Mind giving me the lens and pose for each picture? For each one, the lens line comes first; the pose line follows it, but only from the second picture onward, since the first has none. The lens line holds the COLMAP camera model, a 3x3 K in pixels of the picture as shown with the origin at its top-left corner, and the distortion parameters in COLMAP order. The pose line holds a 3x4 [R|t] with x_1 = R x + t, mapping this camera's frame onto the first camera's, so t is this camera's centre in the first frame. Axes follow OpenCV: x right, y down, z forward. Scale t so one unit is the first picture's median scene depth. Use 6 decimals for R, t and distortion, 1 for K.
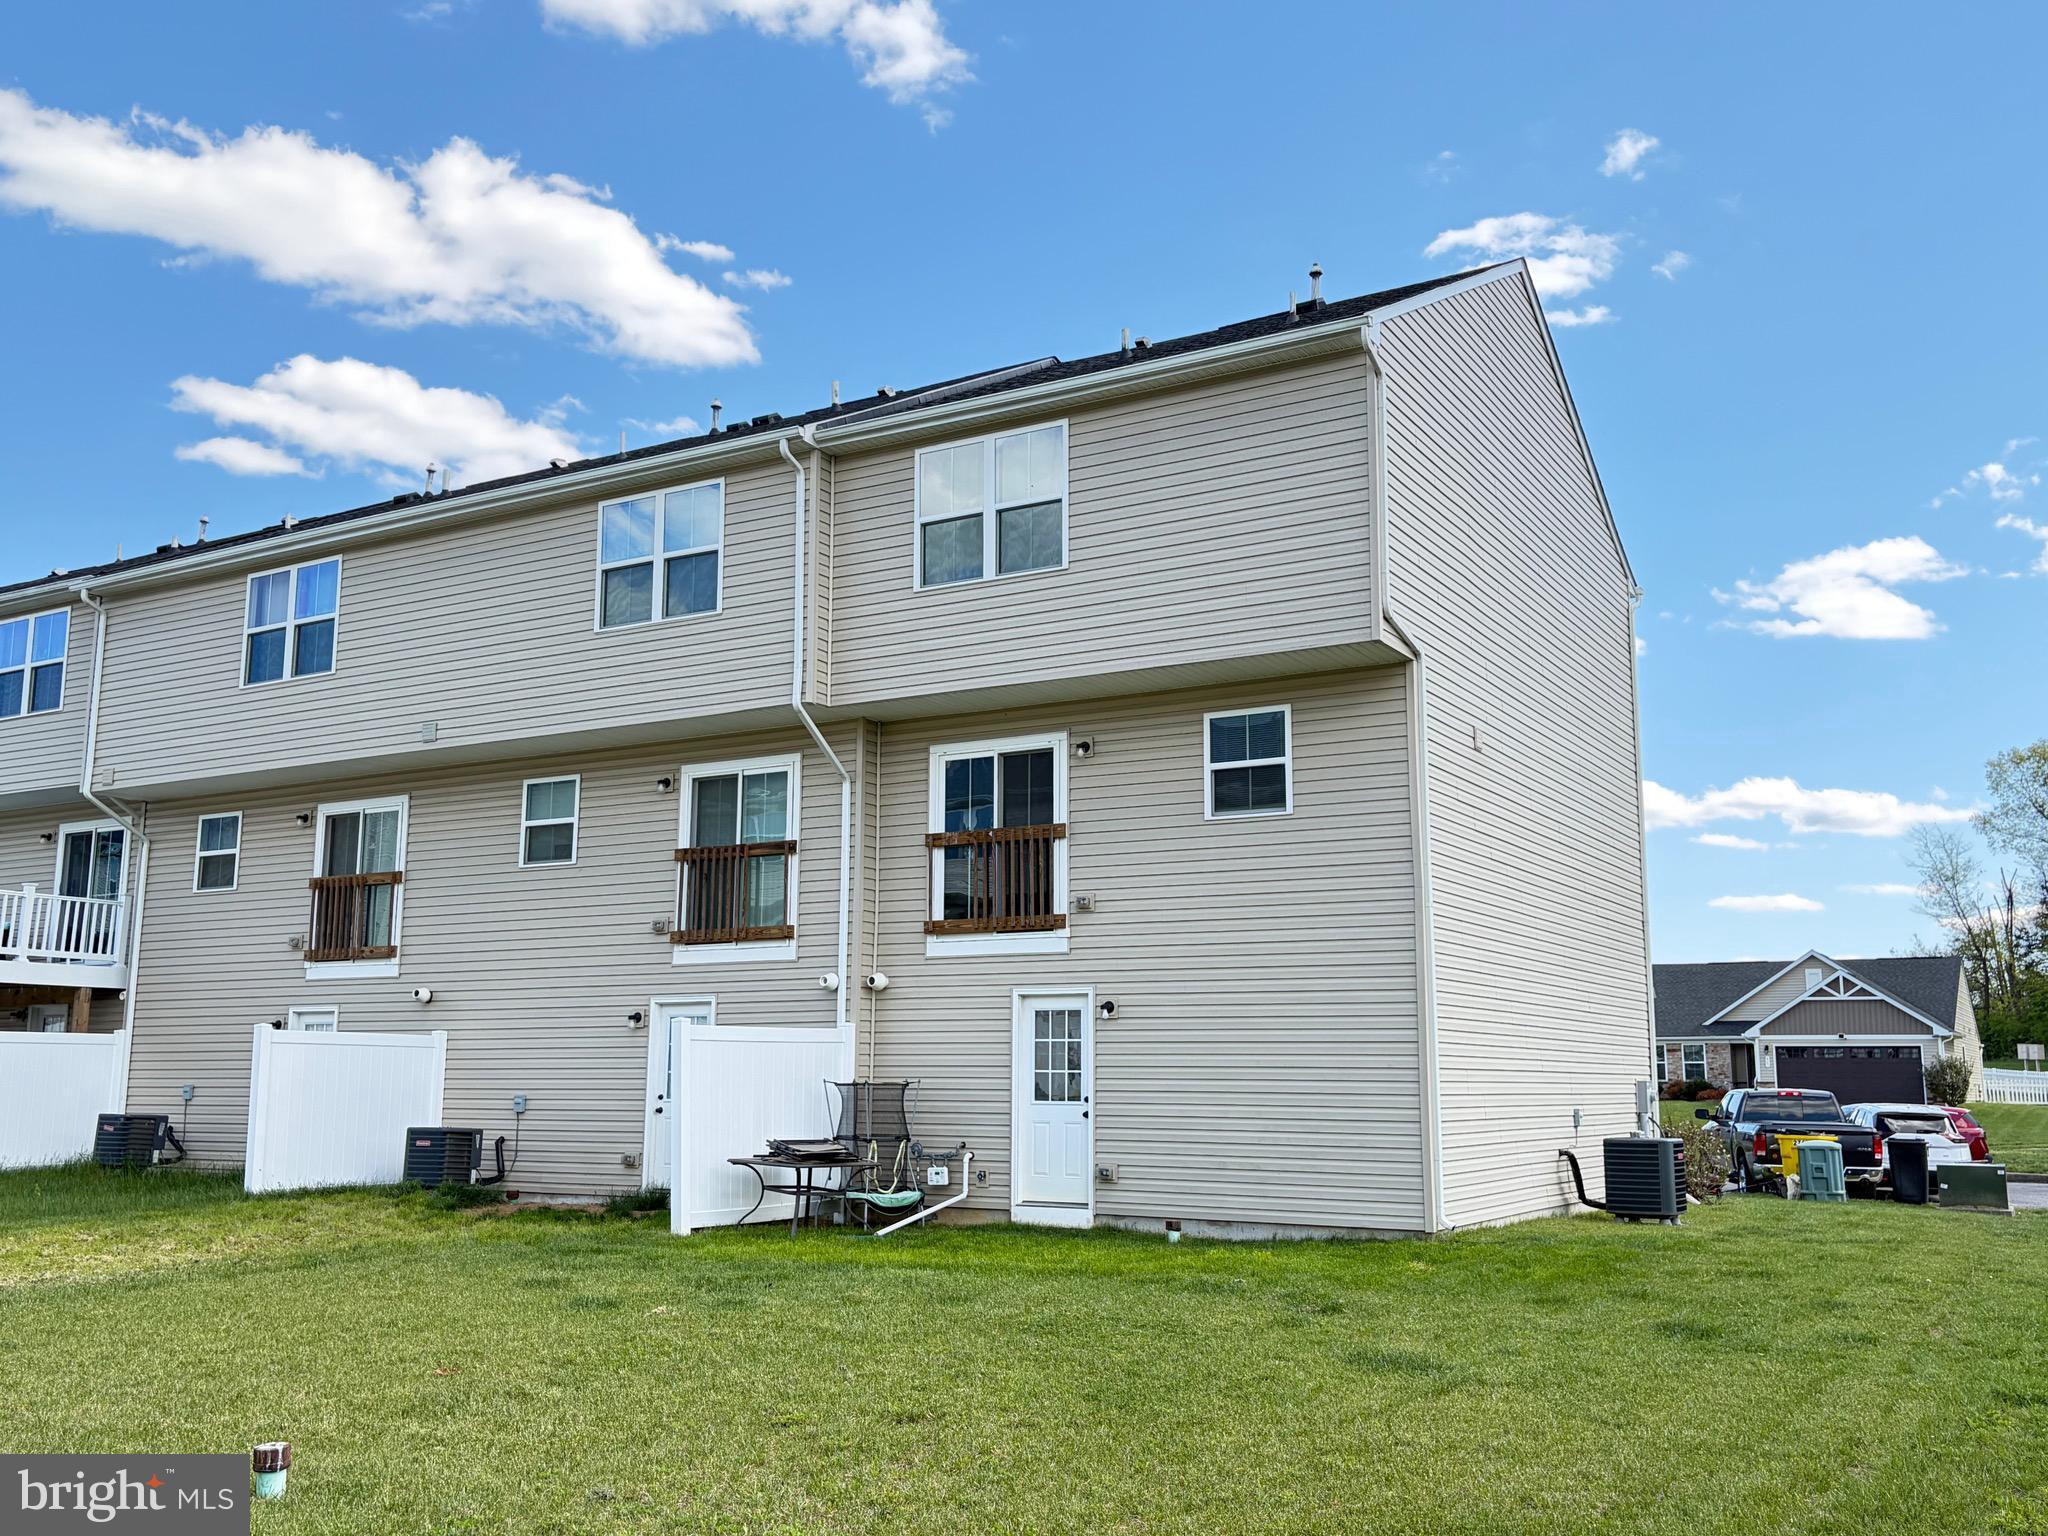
lens RADIAL K [[1827.4, 0, 1024.0], [0, 1827.4, 768.0], [0, 0, 1]] dist [0.034571, -0.001350]
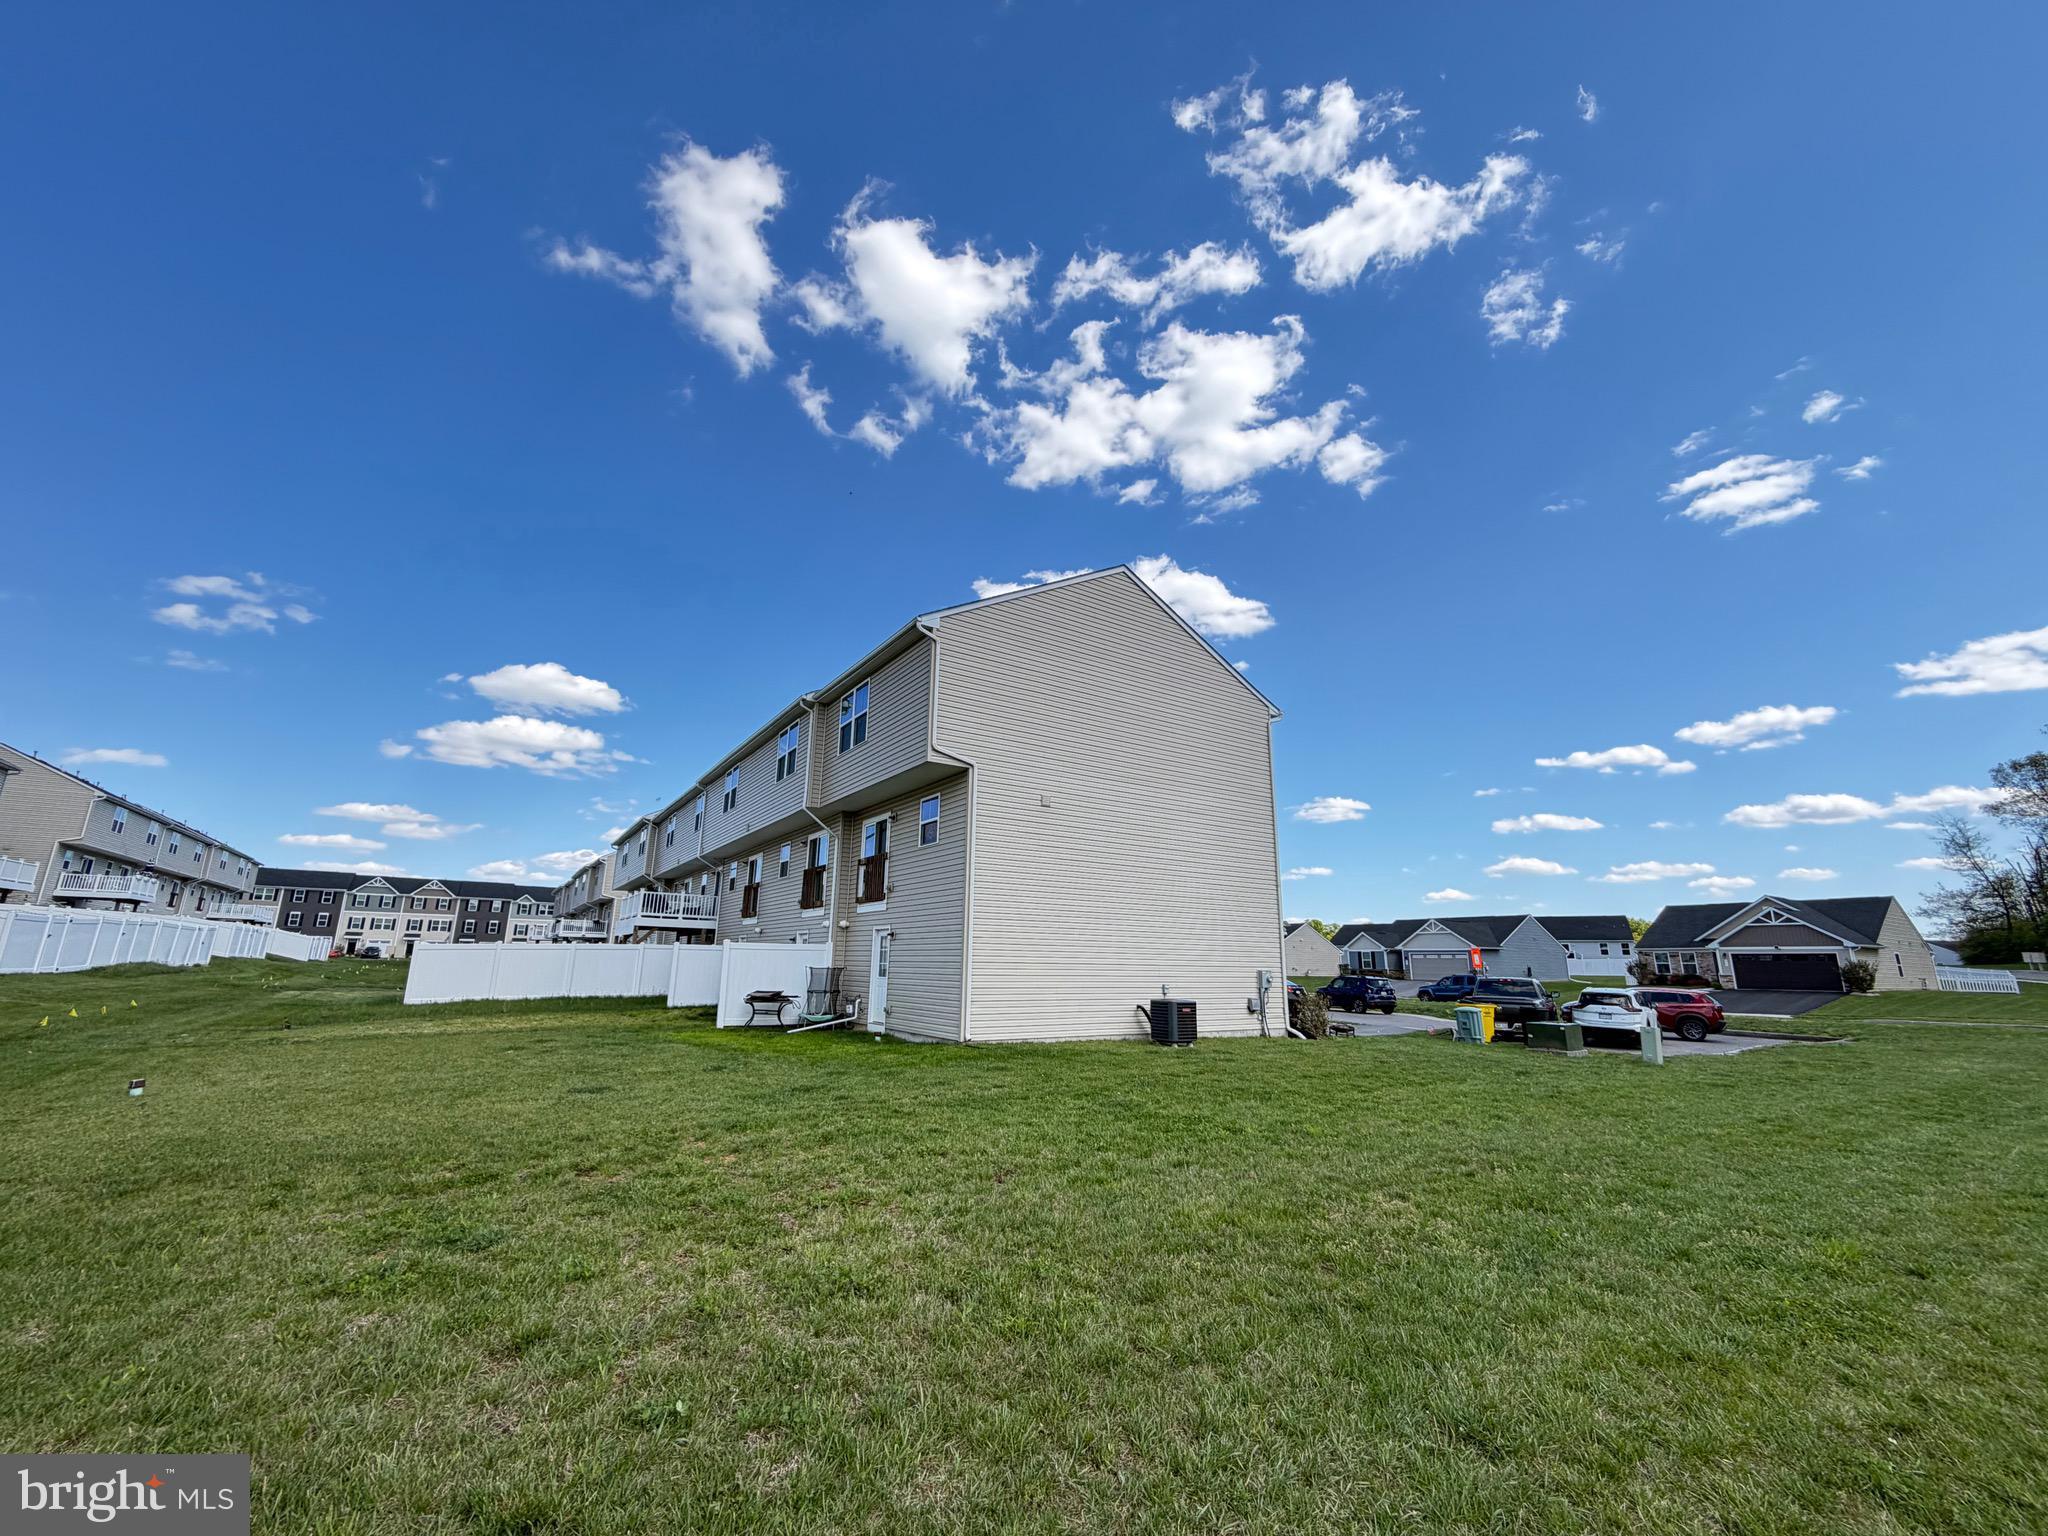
lens RADIAL K [[819.9, 0, 1024.0], [0, 819.9, 768.0], [0, 0, 1]] dist [0.001087, 0.000311]
pose [[0.900213, -0.093100, -0.425381, 0.169675], [0.062772, 0.994419, -0.084798, 0.006287], [0.430901, 0.049634, 0.901033, 0.042409]]
